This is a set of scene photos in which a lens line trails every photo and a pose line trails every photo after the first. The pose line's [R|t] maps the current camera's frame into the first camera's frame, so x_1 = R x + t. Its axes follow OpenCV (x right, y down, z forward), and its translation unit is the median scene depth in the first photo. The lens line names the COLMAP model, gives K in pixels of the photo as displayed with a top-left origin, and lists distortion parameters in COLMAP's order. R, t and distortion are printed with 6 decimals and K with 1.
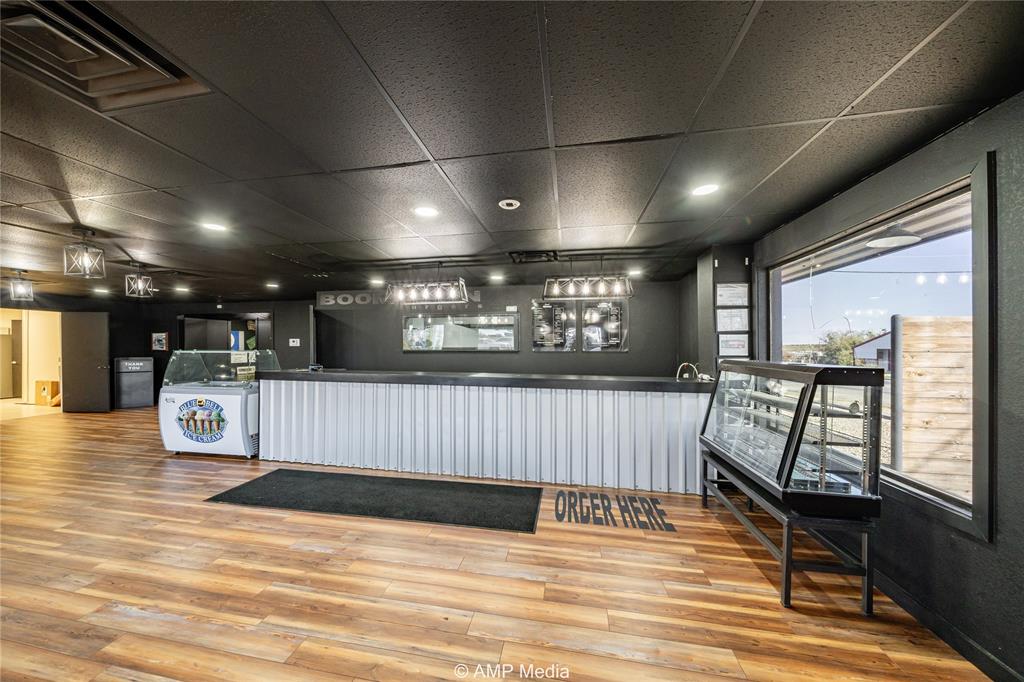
lens RADIAL K [[353.8, 0, 510.5], [0, 353.8, 346.8], [0, 0, 1]] dist [-0.005871, 0.000506]
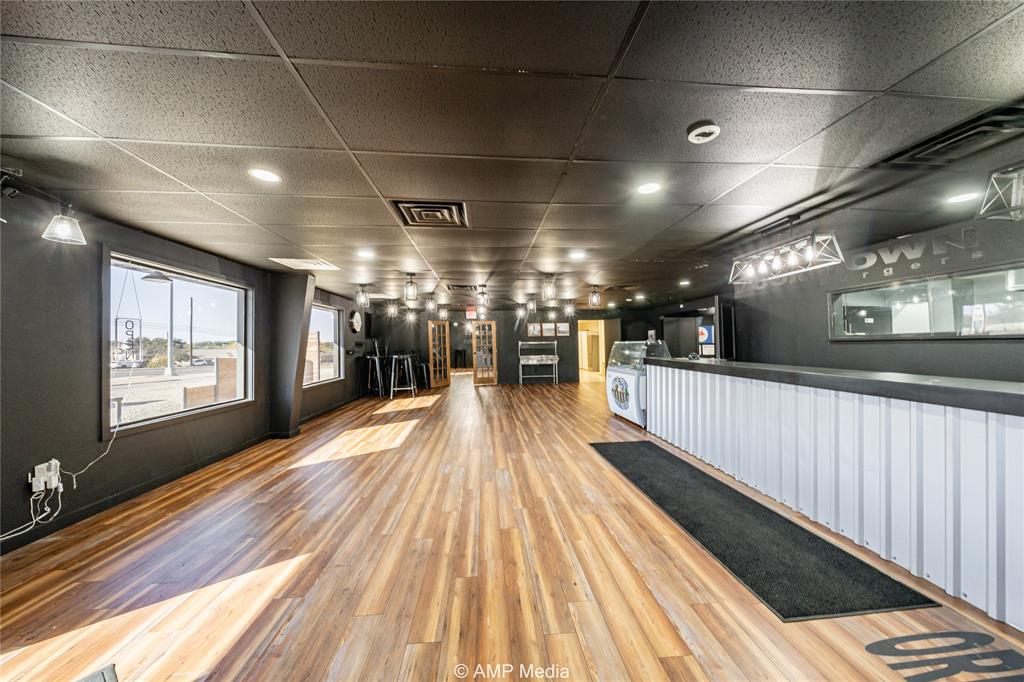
lens RADIAL K [[353.8, 0, 509.7], [0, 353.8, 349.3], [0, 0, 1]] dist [-0.005871, 0.000506]
pose [[0.255205, 0.010536, -0.966829, 0.398394], [0.010796, 0.999847, 0.013745, 0.019702], [0.966827, -0.013946, 0.255053, 0.271049]]
